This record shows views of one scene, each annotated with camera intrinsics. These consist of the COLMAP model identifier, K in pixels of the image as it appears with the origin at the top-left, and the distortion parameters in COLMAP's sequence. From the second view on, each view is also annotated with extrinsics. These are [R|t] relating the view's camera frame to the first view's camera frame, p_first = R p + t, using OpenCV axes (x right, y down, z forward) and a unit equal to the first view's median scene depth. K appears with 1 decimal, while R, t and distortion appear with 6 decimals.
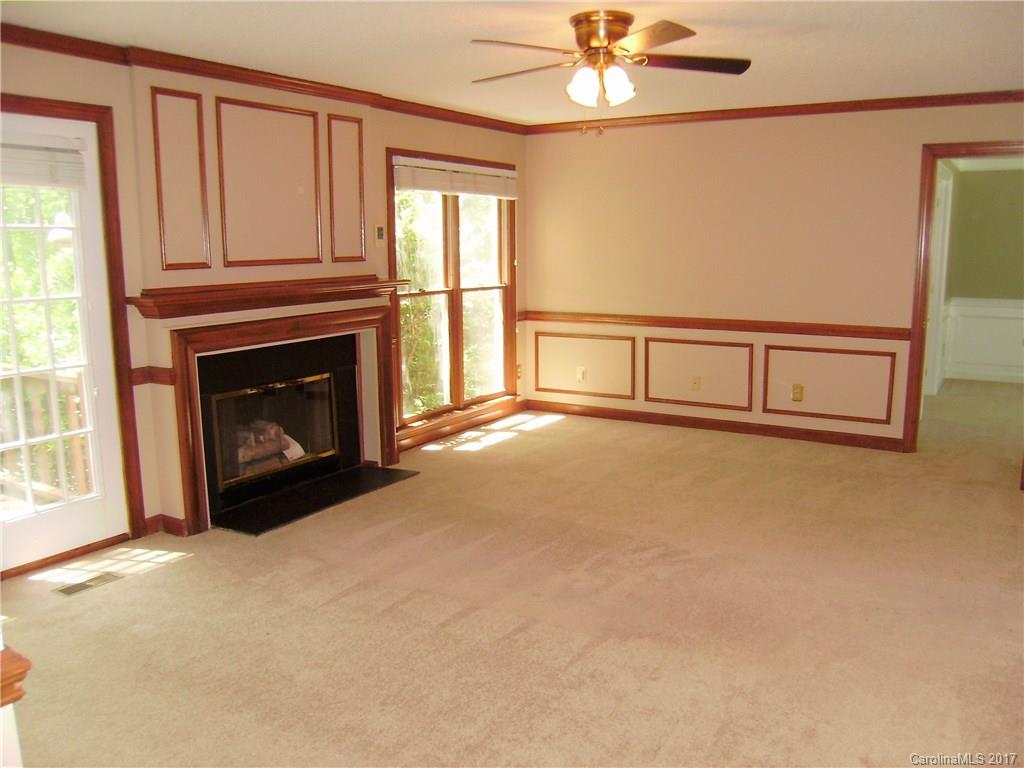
lens RADIAL K [[869.4, 0, 512.0], [0, 869.4, 384.0], [0, 0, 1]] dist [-0.015945, -0.000613]
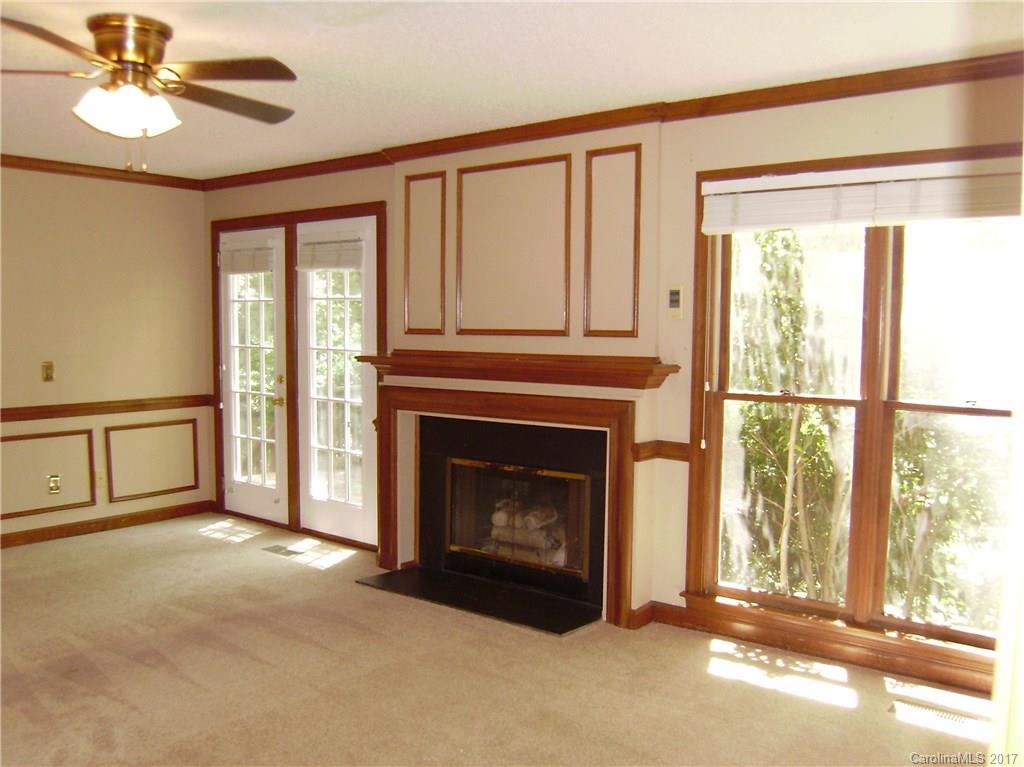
lens RADIAL K [[958.6, 0, 512.0], [0, 958.6, 383.5], [0, 0, 1]] dist [-0.014834, -0.002634]
pose [[-0.143435, 0.090368, -0.985525, 0.679851], [-0.154830, 0.981511, 0.112534, -0.190003], [0.977473, 0.168730, -0.126791, 1.076602]]
